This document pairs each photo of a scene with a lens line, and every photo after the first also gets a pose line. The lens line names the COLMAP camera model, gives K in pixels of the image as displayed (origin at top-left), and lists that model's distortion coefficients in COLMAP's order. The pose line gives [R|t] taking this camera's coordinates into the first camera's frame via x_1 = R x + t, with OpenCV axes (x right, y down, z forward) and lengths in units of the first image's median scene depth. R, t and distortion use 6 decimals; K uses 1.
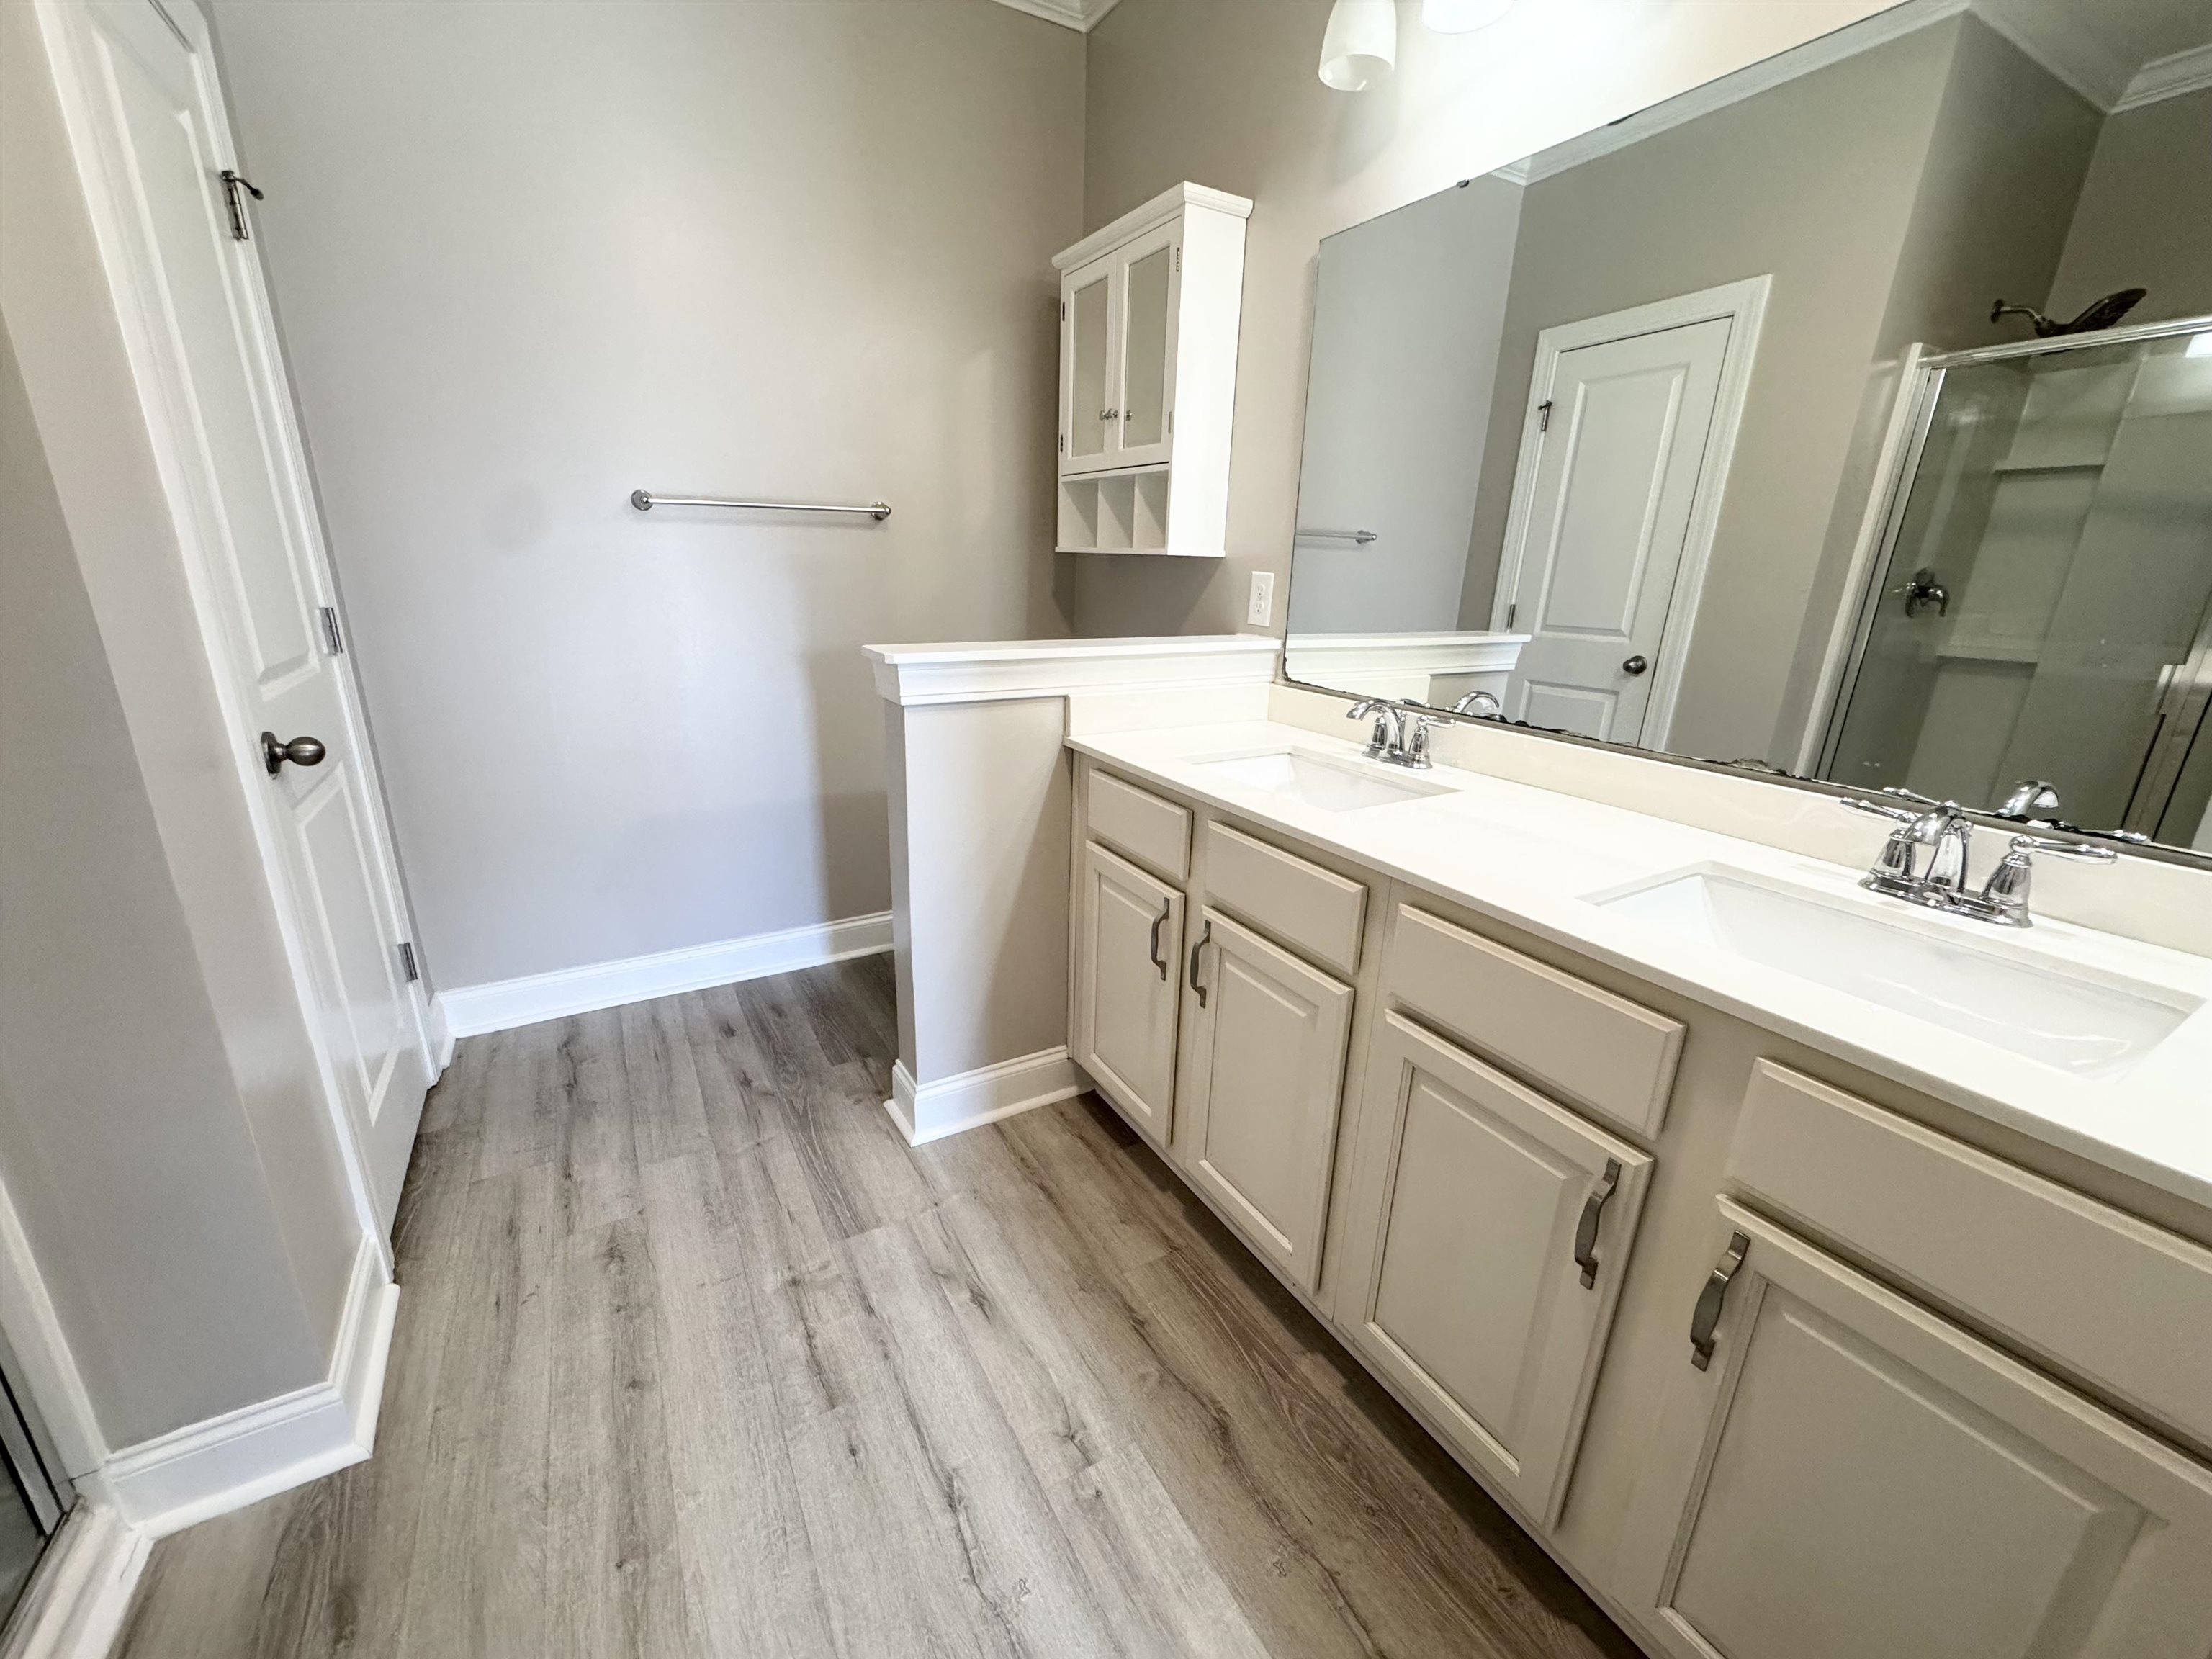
lens RADIAL K [[883.4, 0, 1090.3], [0, 883.4, 816.7], [0, 0, 1]] dist [-0.001990, -0.000355]
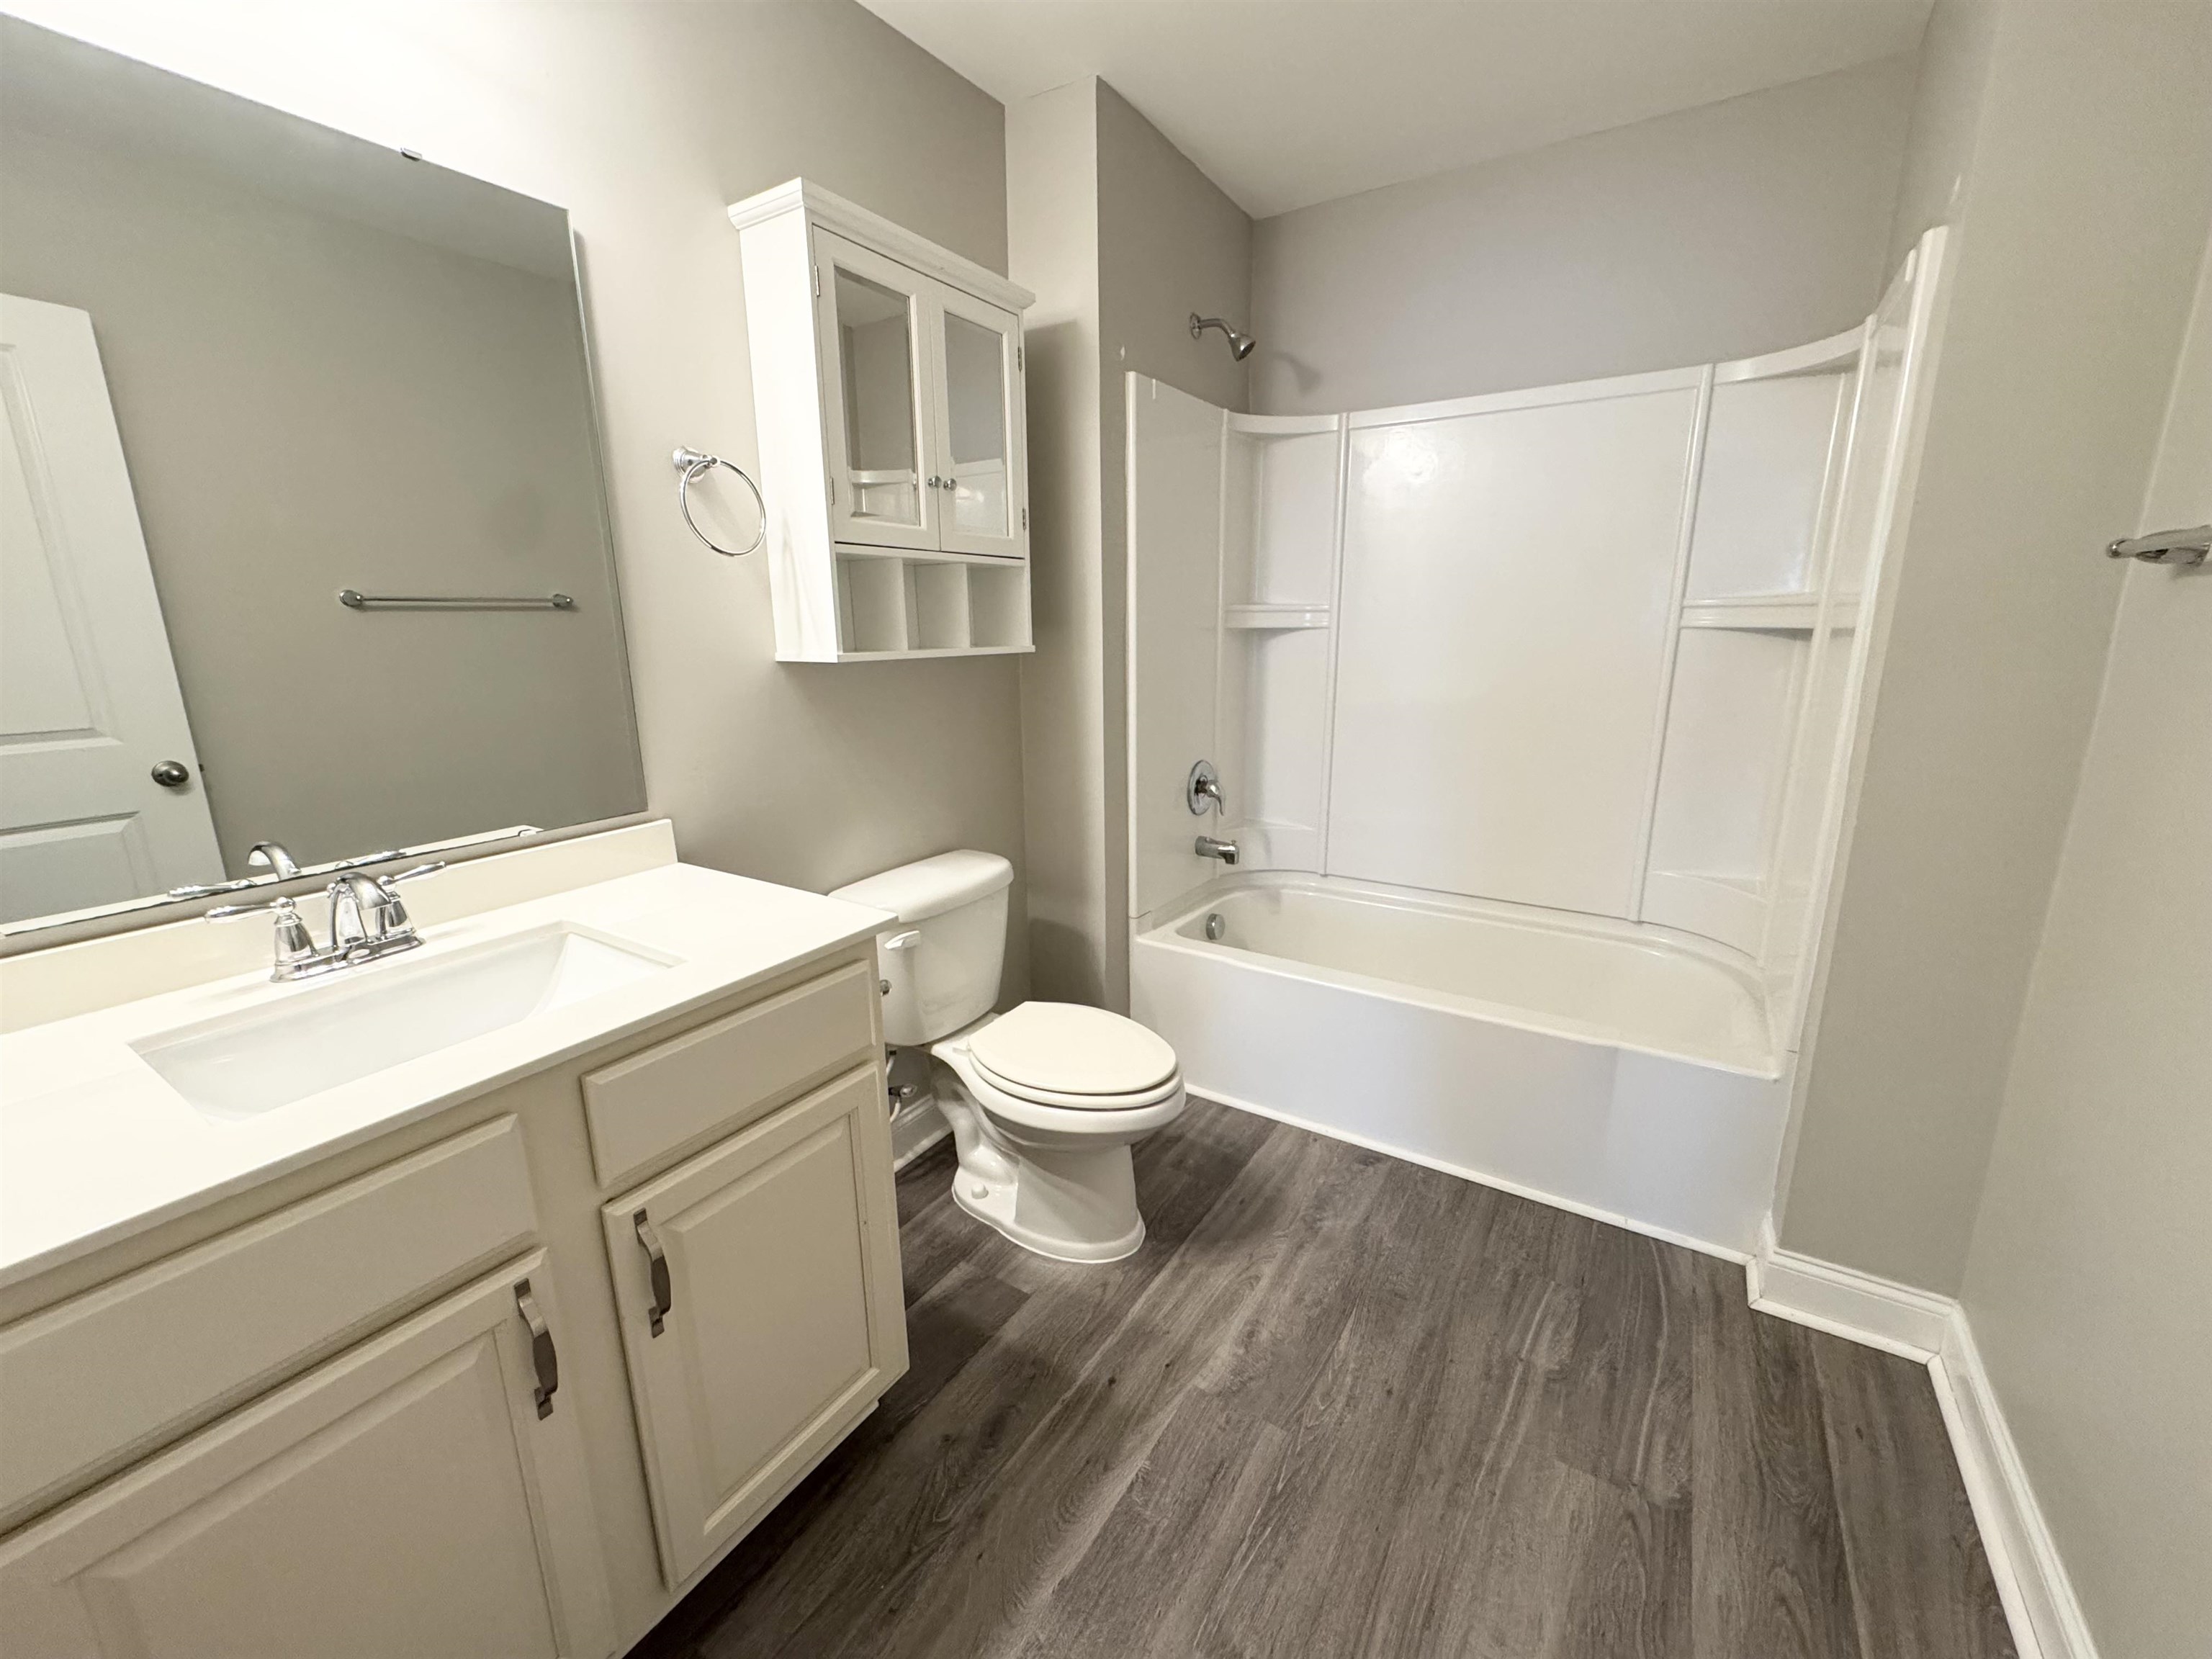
lens RADIAL K [[883.4, 0, 1098.7], [0, 883.4, 824.1], [0, 0, 1]] dist [-0.001990, -0.000355]
pose [[-0.467288, -0.200811, 0.860997, -0.373705], [0.275060, 0.892511, 0.357444, -0.193844], [-0.840228, 0.403856, -0.361824, 0.586334]]
